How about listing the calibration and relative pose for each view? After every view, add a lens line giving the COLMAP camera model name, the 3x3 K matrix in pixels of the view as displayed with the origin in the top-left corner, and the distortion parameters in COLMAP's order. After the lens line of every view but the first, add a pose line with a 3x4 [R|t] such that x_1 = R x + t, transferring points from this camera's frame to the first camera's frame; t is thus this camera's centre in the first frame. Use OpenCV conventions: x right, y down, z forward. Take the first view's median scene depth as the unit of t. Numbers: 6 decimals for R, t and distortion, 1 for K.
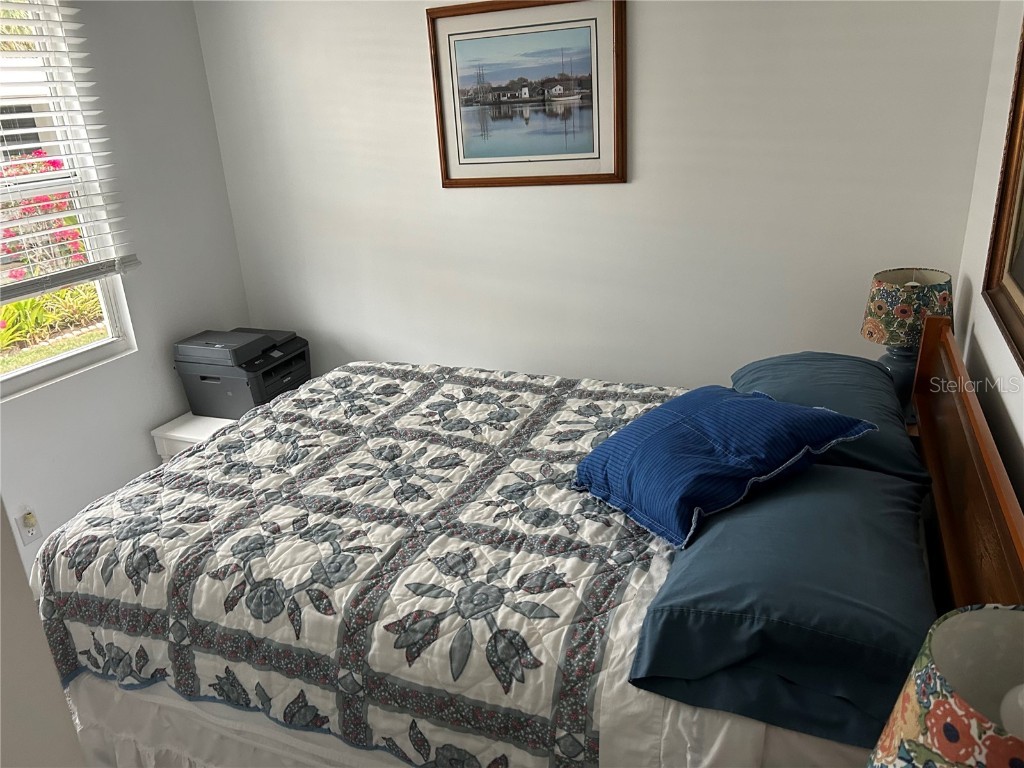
lens RADIAL K [[782.6, 0, 504.5], [0, 782.6, 389.9], [0, 0, 1]] dist [0.049240, -0.033642]
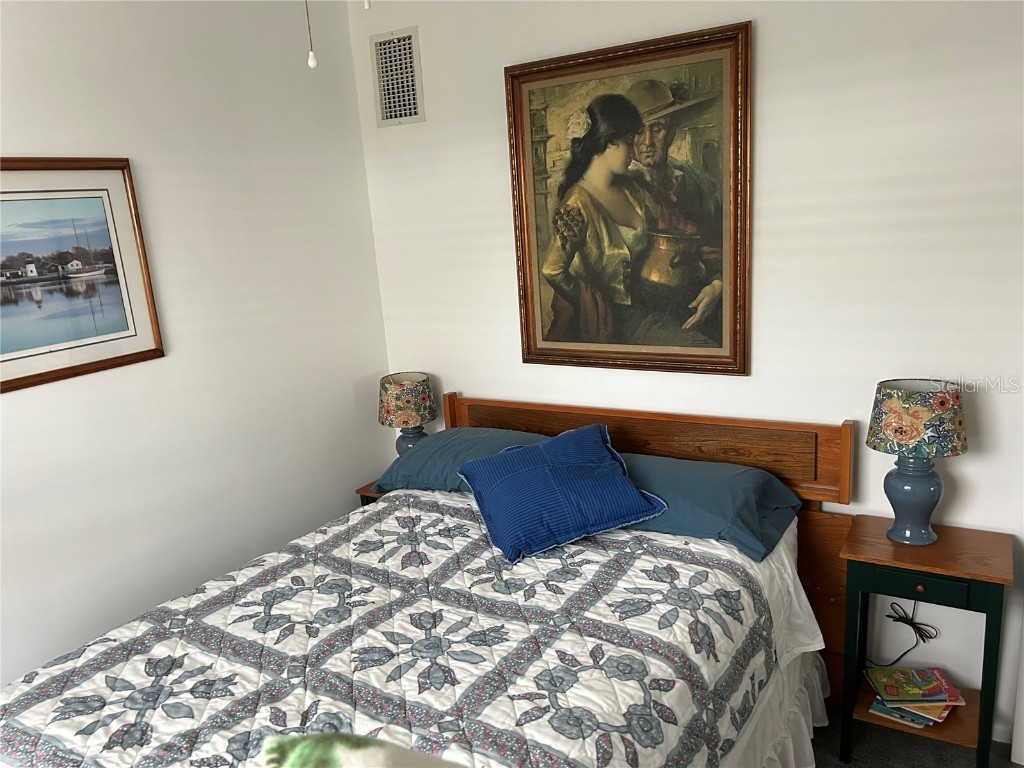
lens RADIAL K [[782.6, 0, 507.0], [0, 782.6, 384.8], [0, 0, 1]] dist [0.049240, -0.033642]
pose [[0.172071, -0.172126, 0.969930, -0.752685], [0.402988, 0.910756, 0.090133, -0.170632], [-0.898884, 0.375361, 0.226079, 0.486542]]
